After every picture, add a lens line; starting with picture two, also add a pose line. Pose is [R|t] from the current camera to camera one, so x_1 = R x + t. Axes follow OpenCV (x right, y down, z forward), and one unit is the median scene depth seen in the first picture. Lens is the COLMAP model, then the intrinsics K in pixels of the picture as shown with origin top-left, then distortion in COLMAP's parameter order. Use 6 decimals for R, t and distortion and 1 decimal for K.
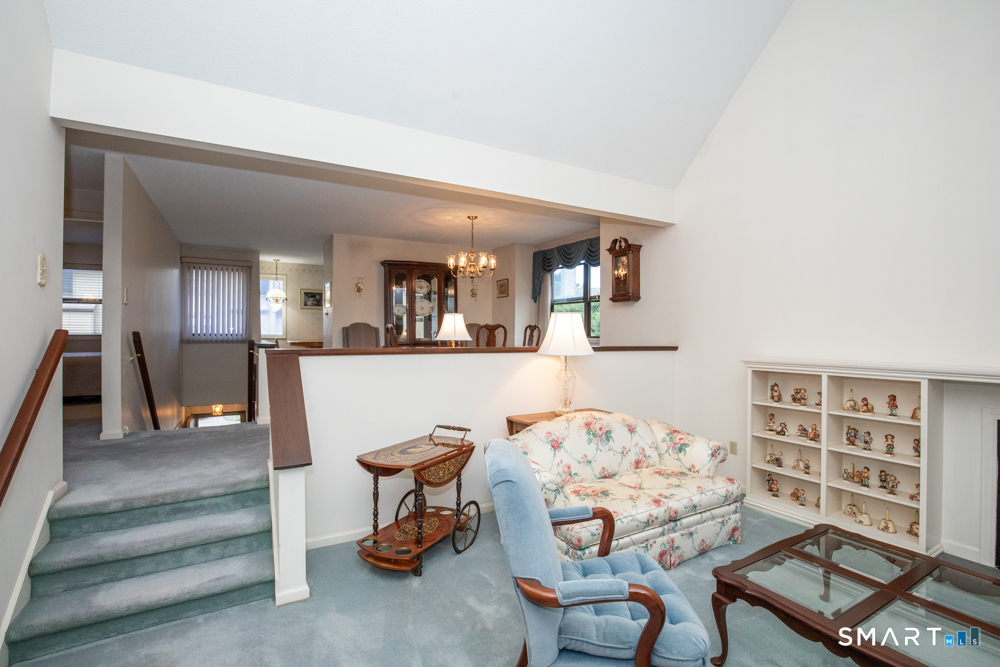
lens RADIAL K [[459.5, 0, 496.9], [0, 459.5, 333.4], [0, 0, 1]] dist [-0.037377, 0.008380]
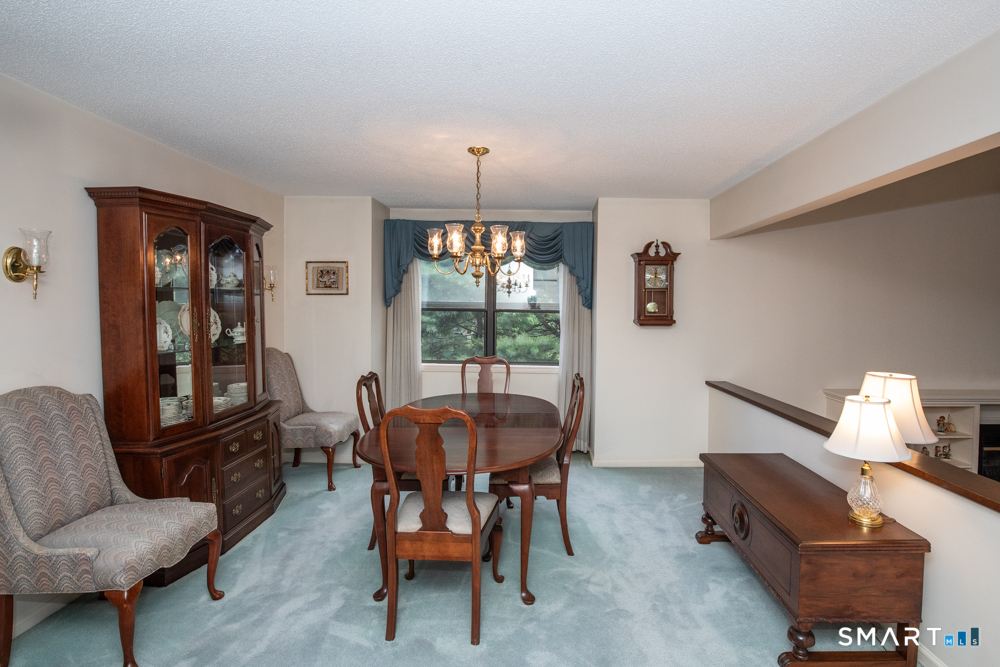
lens RADIAL K [[491.7, 0, 534.5], [0, 491.7, 321.5], [0, 0, 1]] dist [-0.038496, 0.007601]
pose [[0.500481, -0.022531, 0.865454, -0.362380], [-0.005002, 0.999569, 0.028915, -0.068652], [-0.865733, -0.018800, 0.500153, 0.529636]]
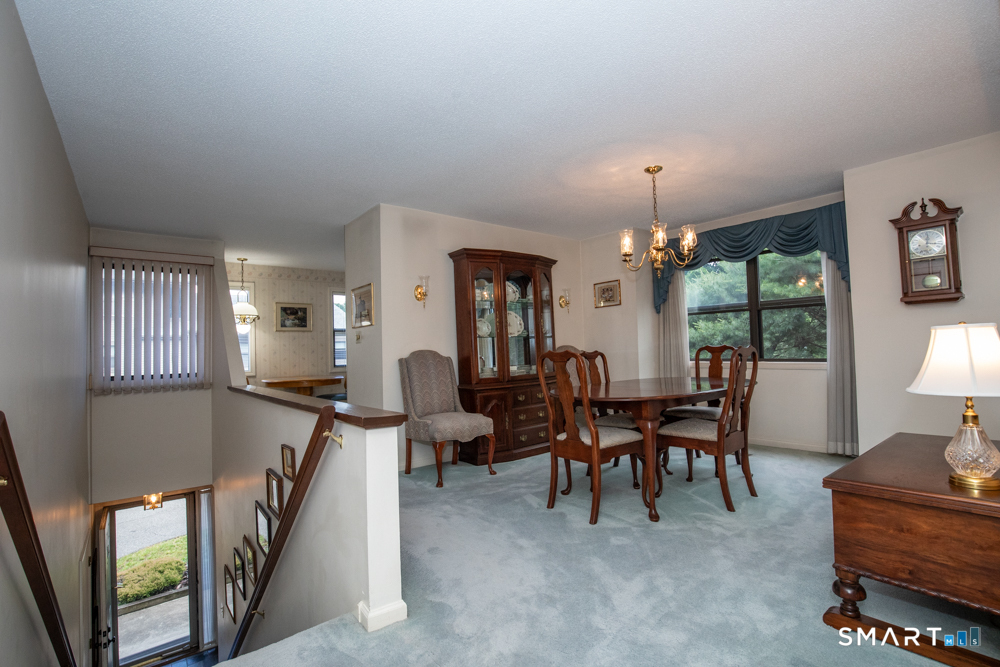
lens RADIAL K [[459.5, 0, 496.9], [0, 459.5, 333.4], [0, 0, 1]] dist [-0.037377, 0.008380]
pose [[0.986351, -0.024860, 0.162766, -0.275514], [0.031953, 0.998644, -0.041109, -0.015665], [-0.161524, 0.045749, 0.985808, 0.348366]]
